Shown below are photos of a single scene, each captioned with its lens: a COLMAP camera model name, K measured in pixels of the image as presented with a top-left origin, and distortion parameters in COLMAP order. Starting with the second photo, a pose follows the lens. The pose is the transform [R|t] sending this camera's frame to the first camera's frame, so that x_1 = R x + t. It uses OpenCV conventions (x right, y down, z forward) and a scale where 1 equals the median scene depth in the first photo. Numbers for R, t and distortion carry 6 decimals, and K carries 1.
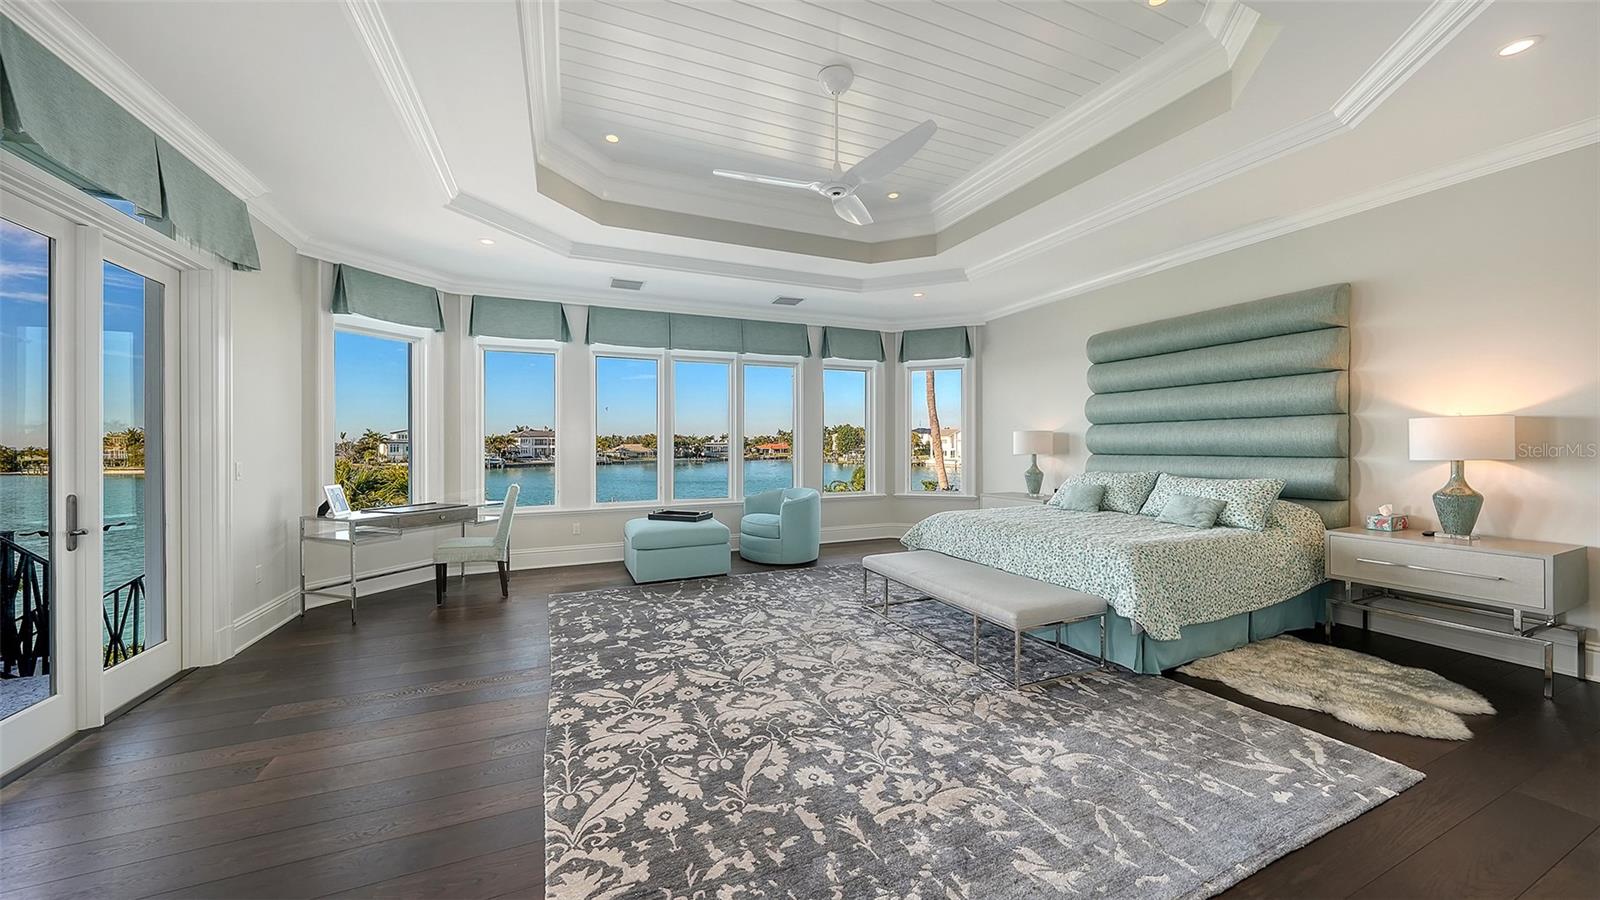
lens RADIAL K [[550.3, 0, 800.0], [0, 550.3, 446.4], [0, 0, 1]] dist [0.000167, -0.000044]
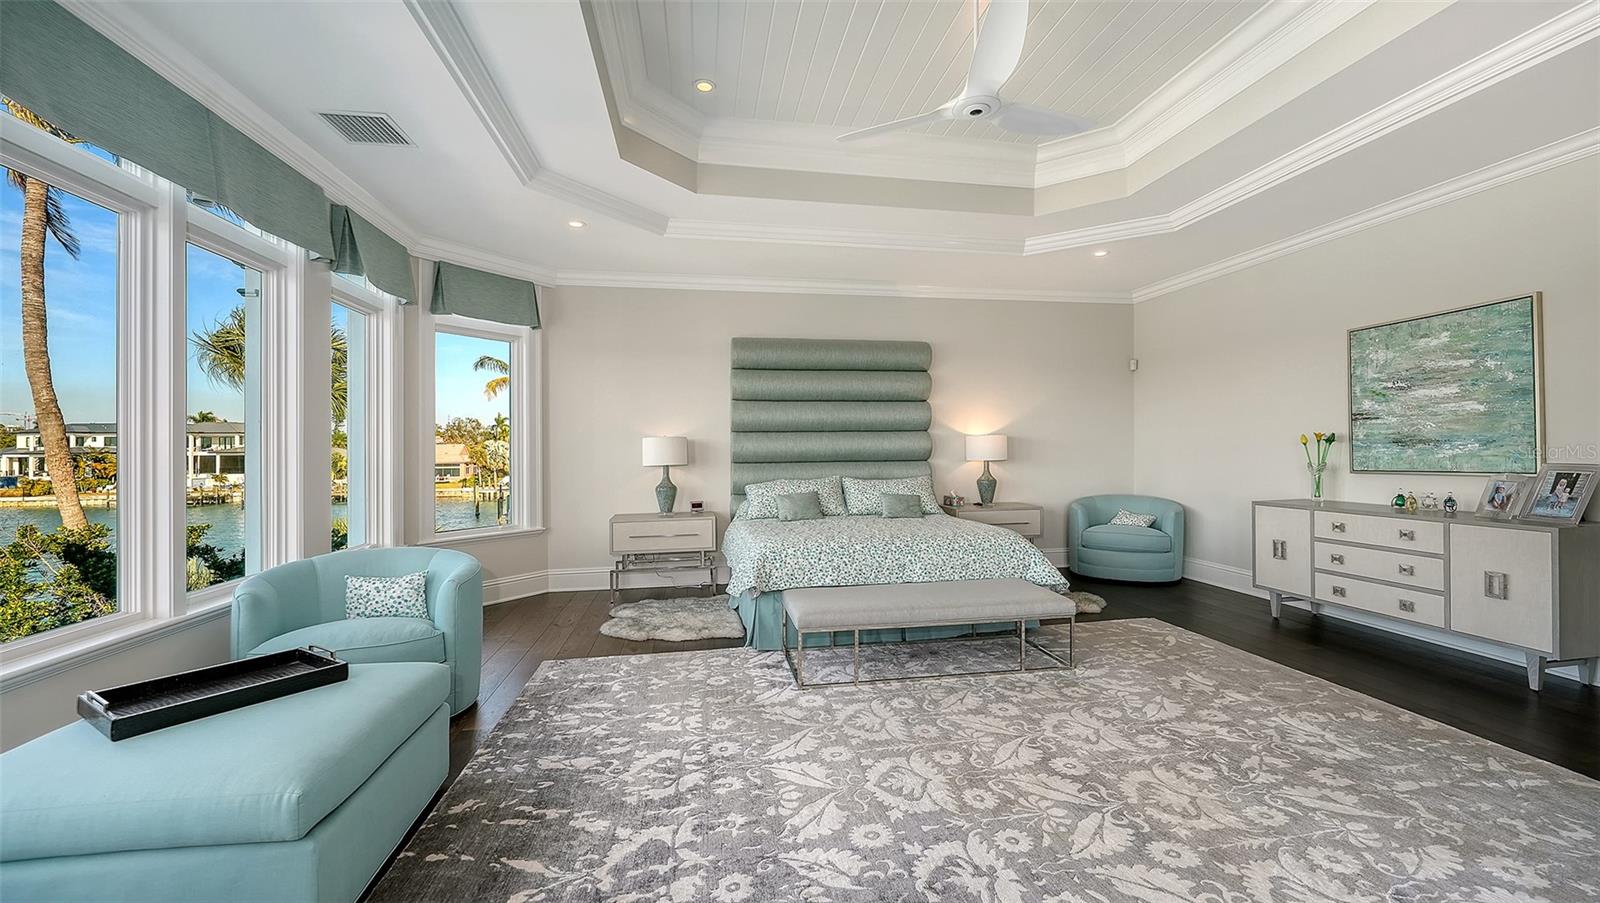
lens RADIAL K [[632.8, 0, 798.9], [0, 632.8, 454.8], [0, 0, 1]] dist [-0.002193, -0.000336]
pose [[0.233145, -0.001441, 0.972441, -0.639242], [0.010676, 0.999942, -0.001078, 0.002725], [-0.972383, 0.010633, 0.233147, 0.807789]]
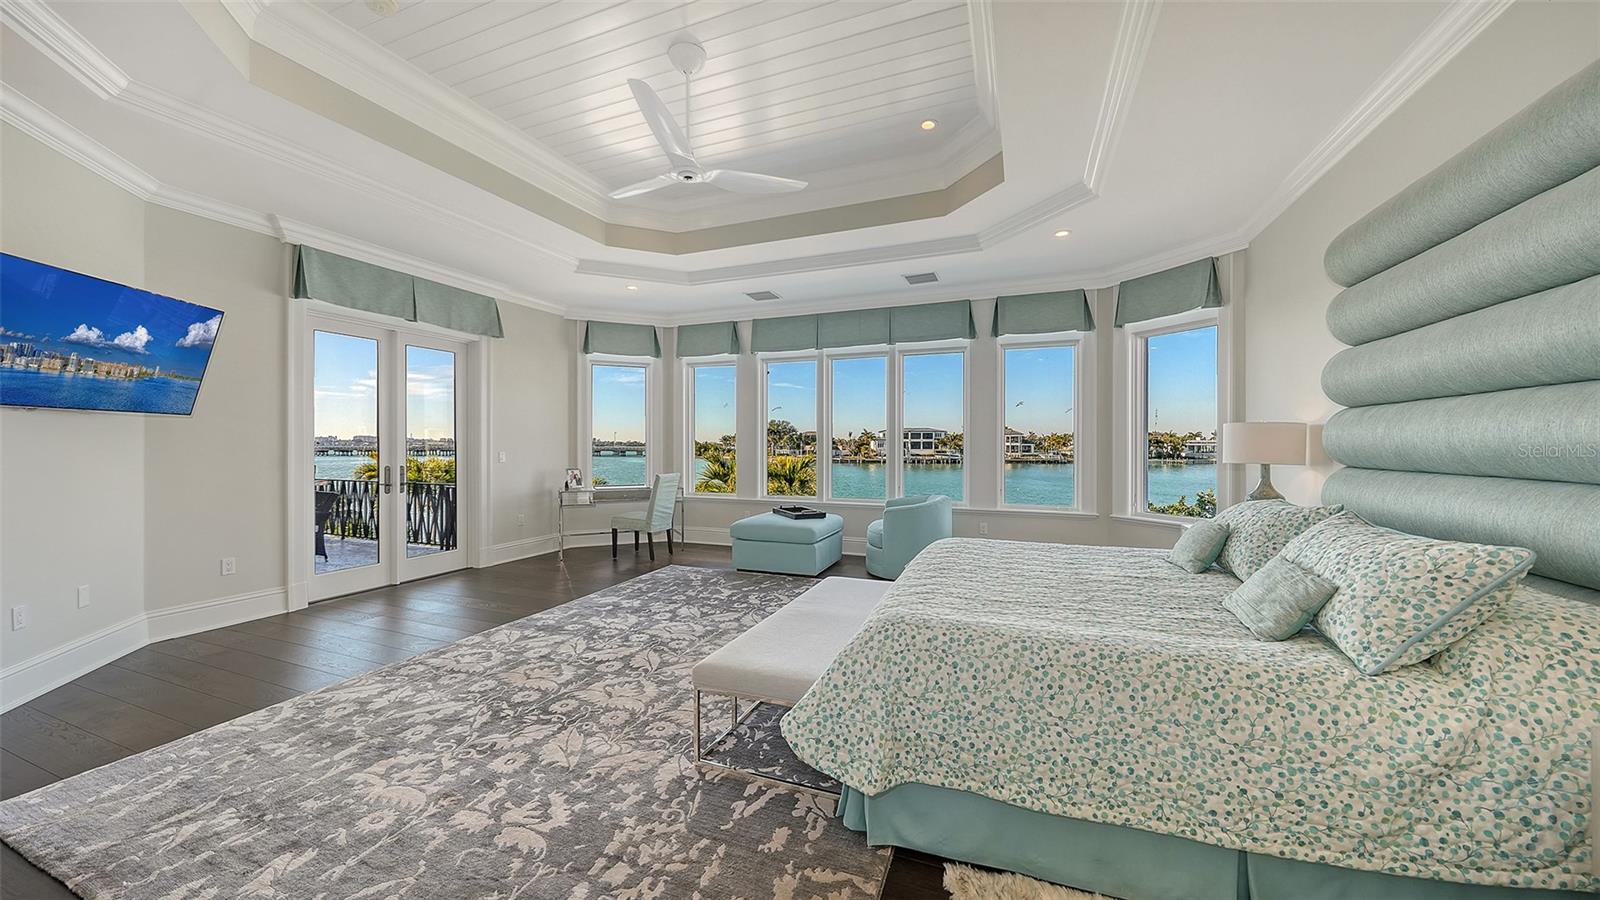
lens RADIAL K [[556.5, 0, 798.7], [0, 556.5, 441.6], [0, 0, 1]] dist [0.000831, -0.001819]
pose [[0.706678, 0.004570, -0.707520, 0.682730], [-0.007528, 0.999971, -0.001060, -0.005798], [0.707495, 0.006075, 0.706692, 0.358331]]
